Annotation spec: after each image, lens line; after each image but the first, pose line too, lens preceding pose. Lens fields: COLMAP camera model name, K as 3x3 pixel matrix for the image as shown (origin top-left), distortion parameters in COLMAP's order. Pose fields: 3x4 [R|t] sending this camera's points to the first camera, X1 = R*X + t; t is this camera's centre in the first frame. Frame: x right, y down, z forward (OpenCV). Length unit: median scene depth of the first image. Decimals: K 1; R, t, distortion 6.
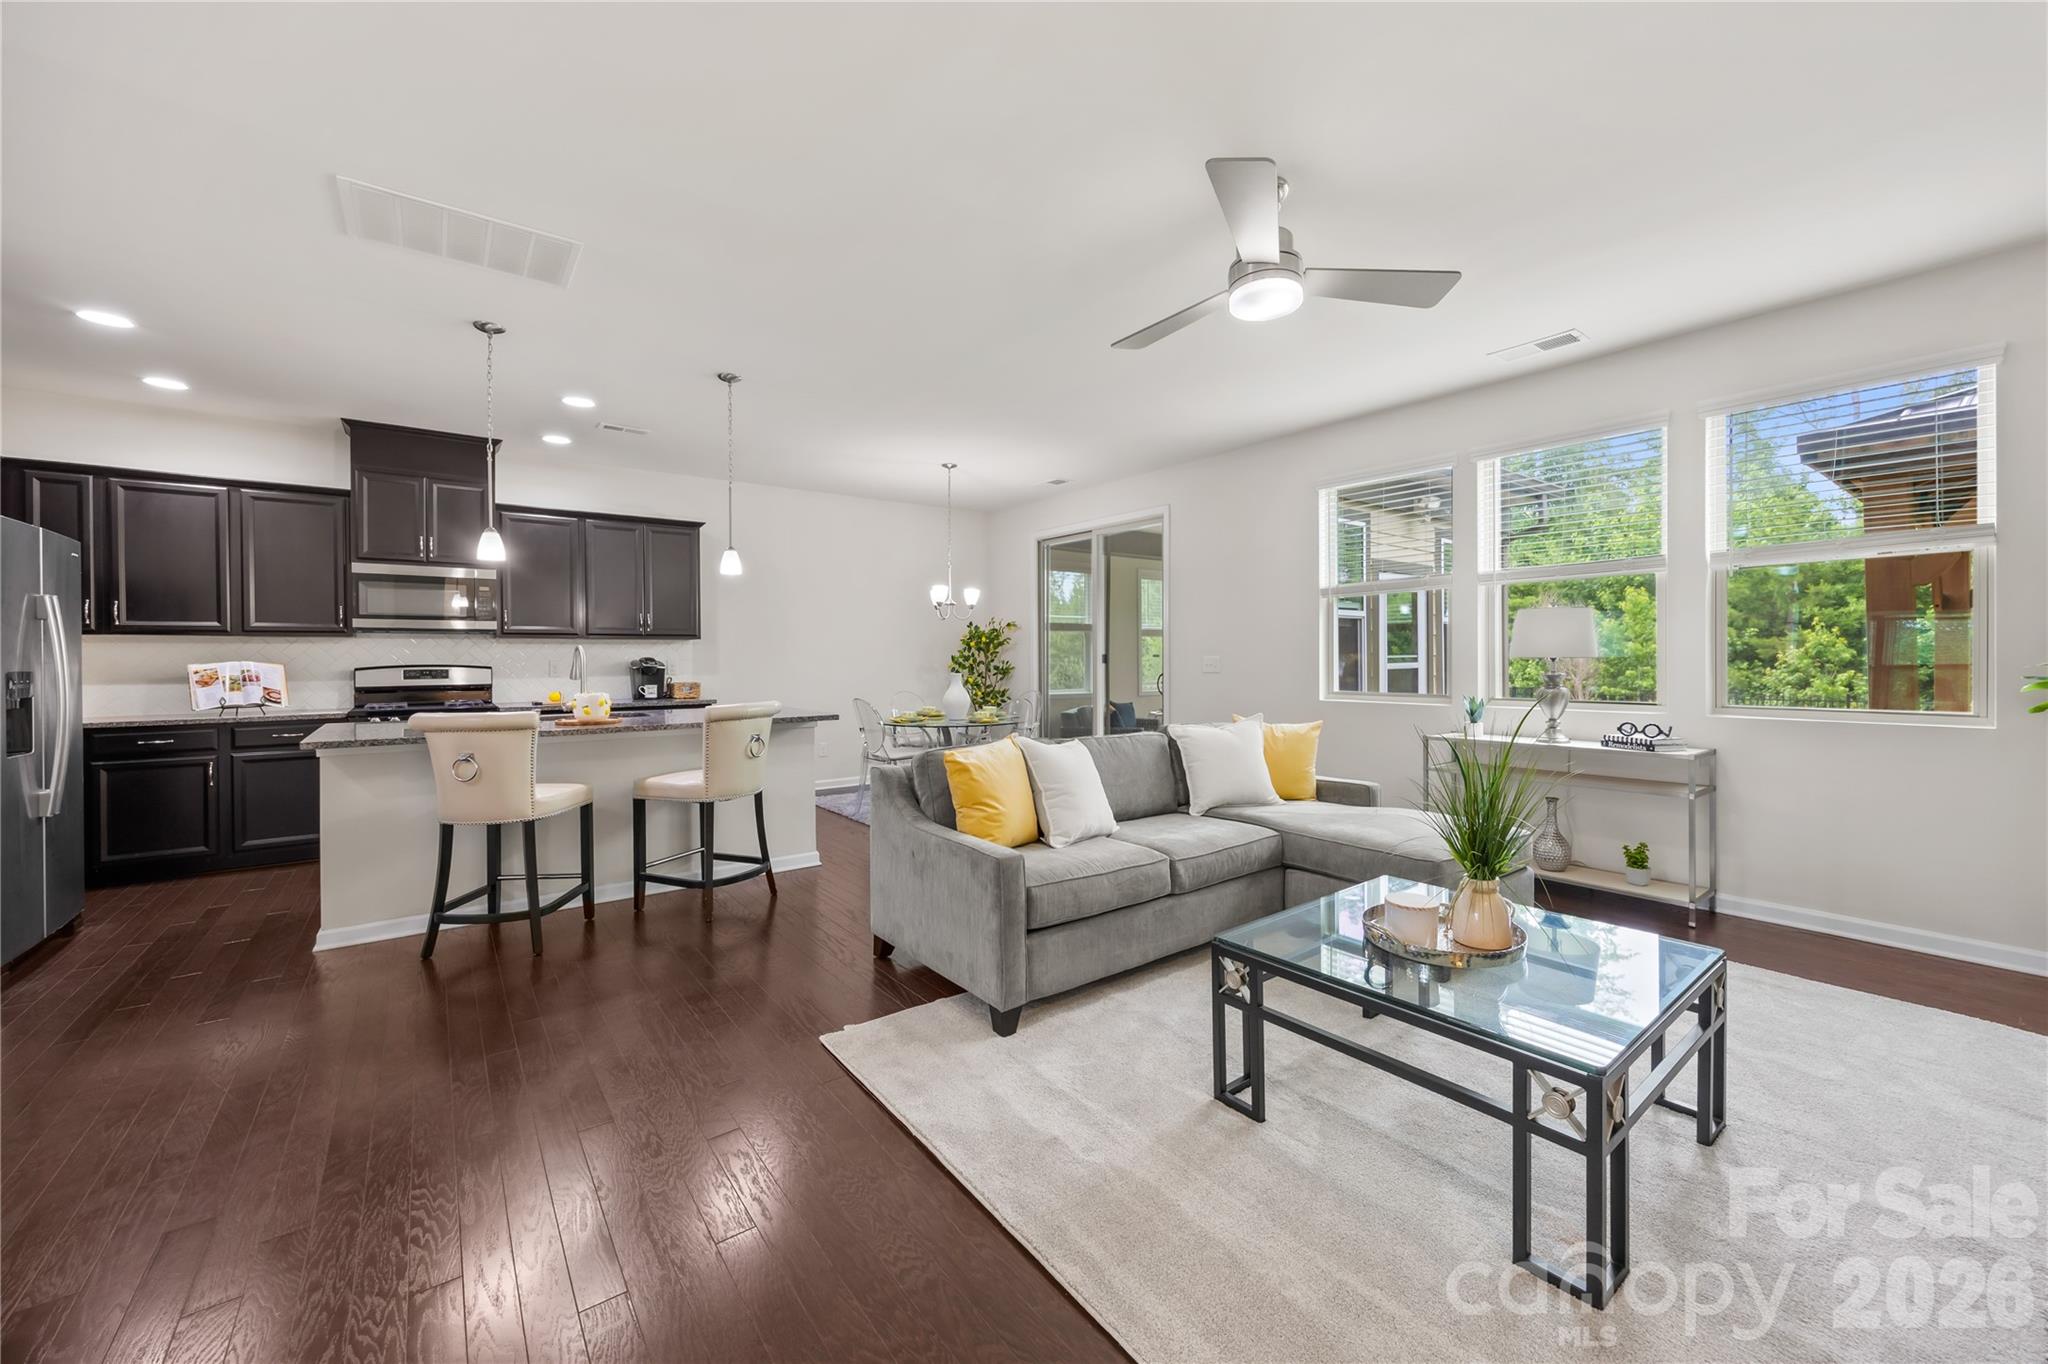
lens RADIAL K [[782.8, 0, 1047.3], [0, 782.8, 666.1], [0, 0, 1]] dist [-0.004607, 0.000698]
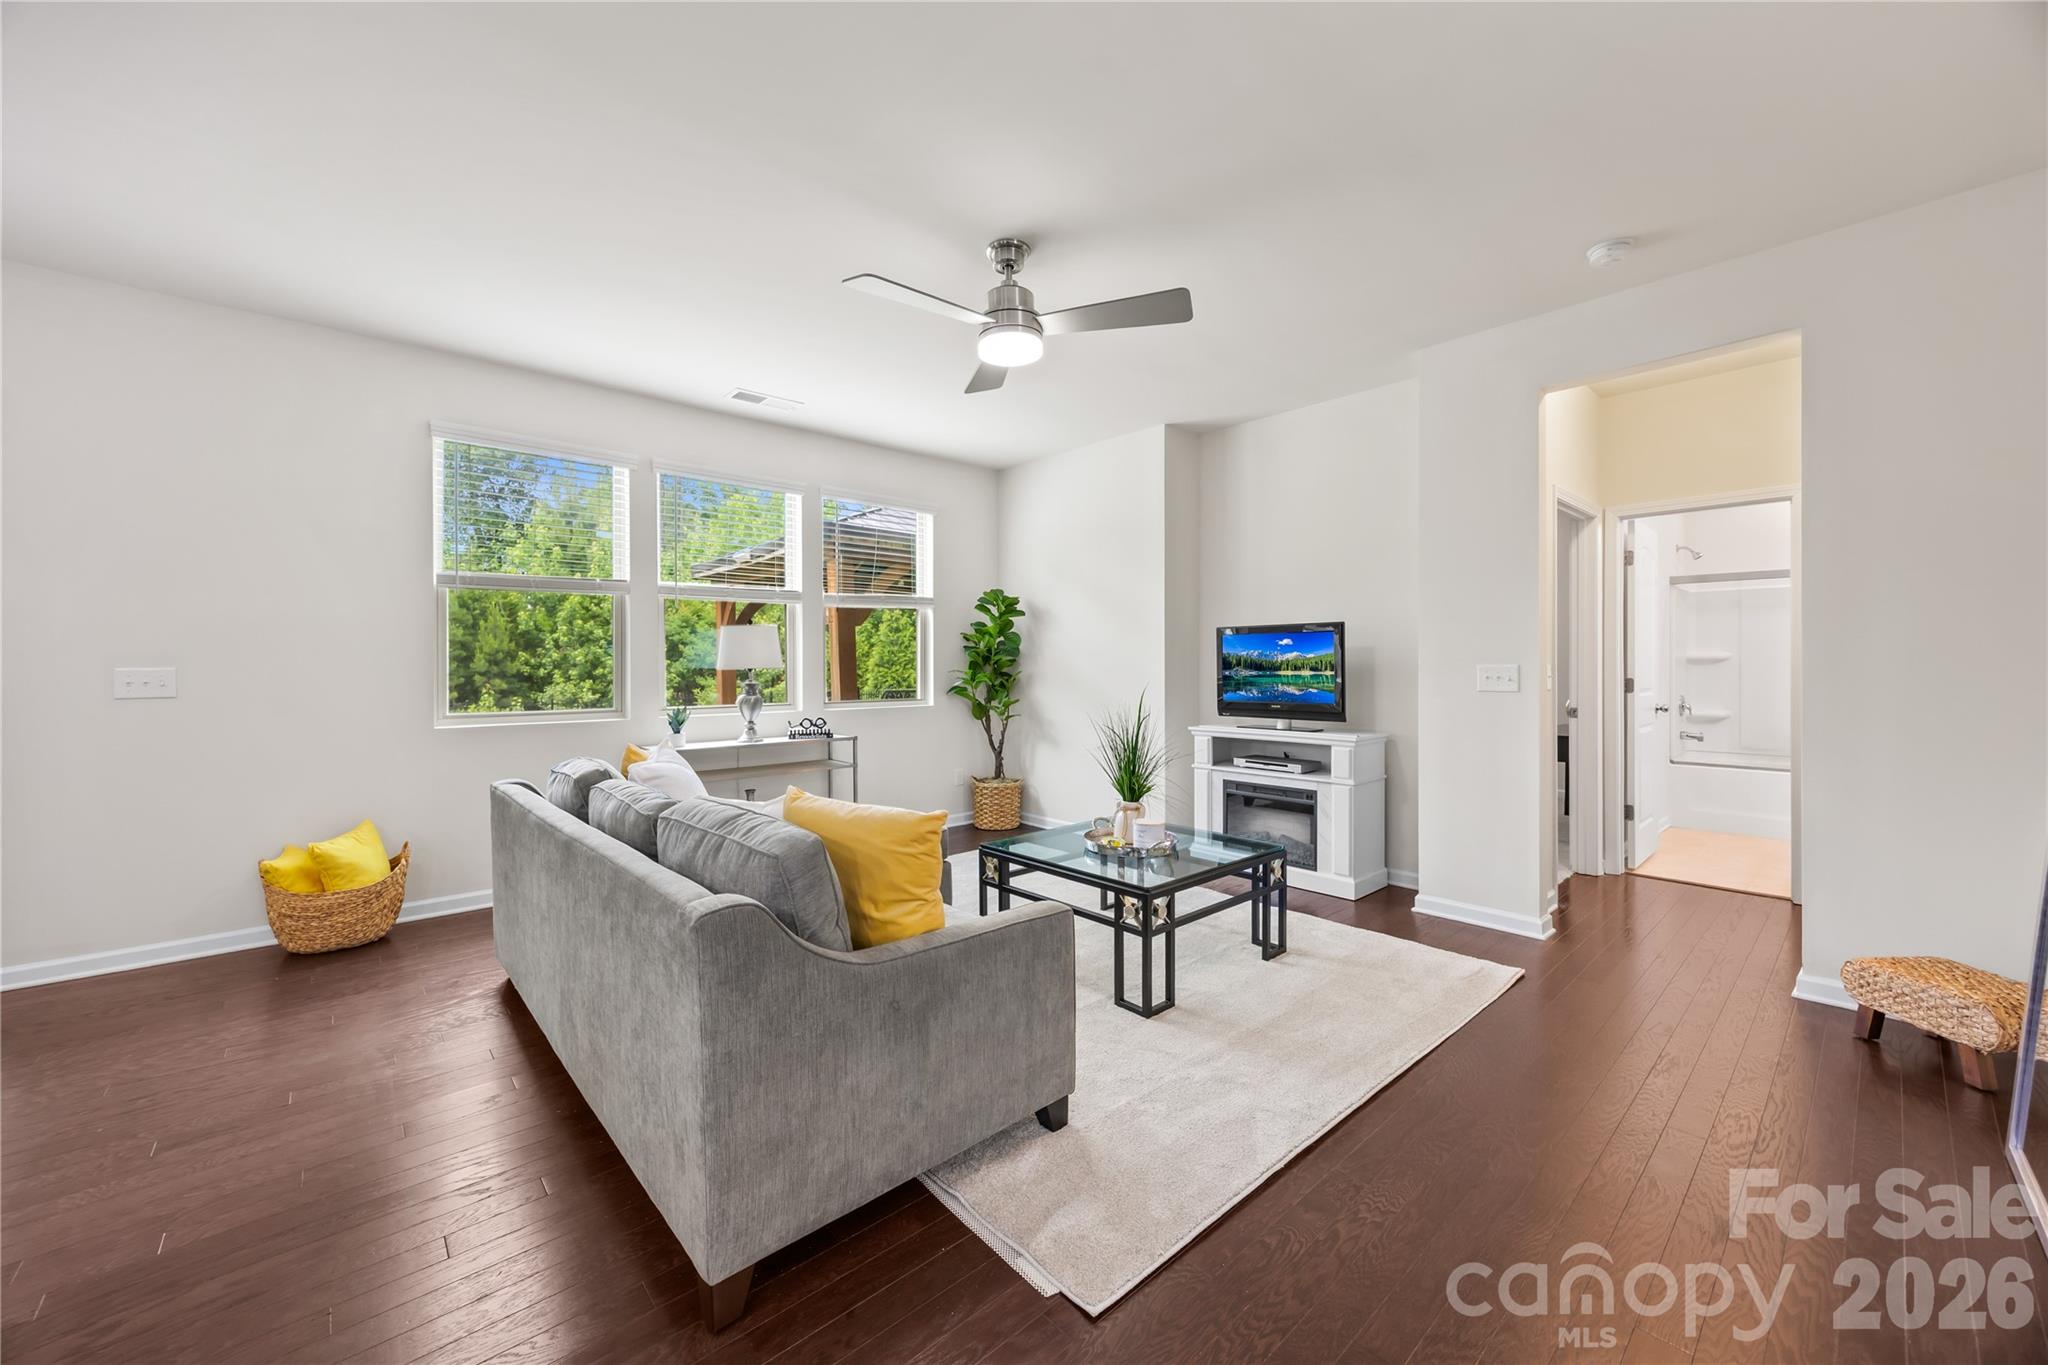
lens RADIAL K [[782.8, 0, 1032.4], [0, 782.8, 666.3], [0, 0, 1]] dist [-0.004607, 0.000698]
pose [[-0.066773, 0.005128, 0.997755, -0.430920], [0.014353, 0.999888, -0.004179, -0.002832], [-0.997665, 0.014042, -0.066839, 0.535459]]
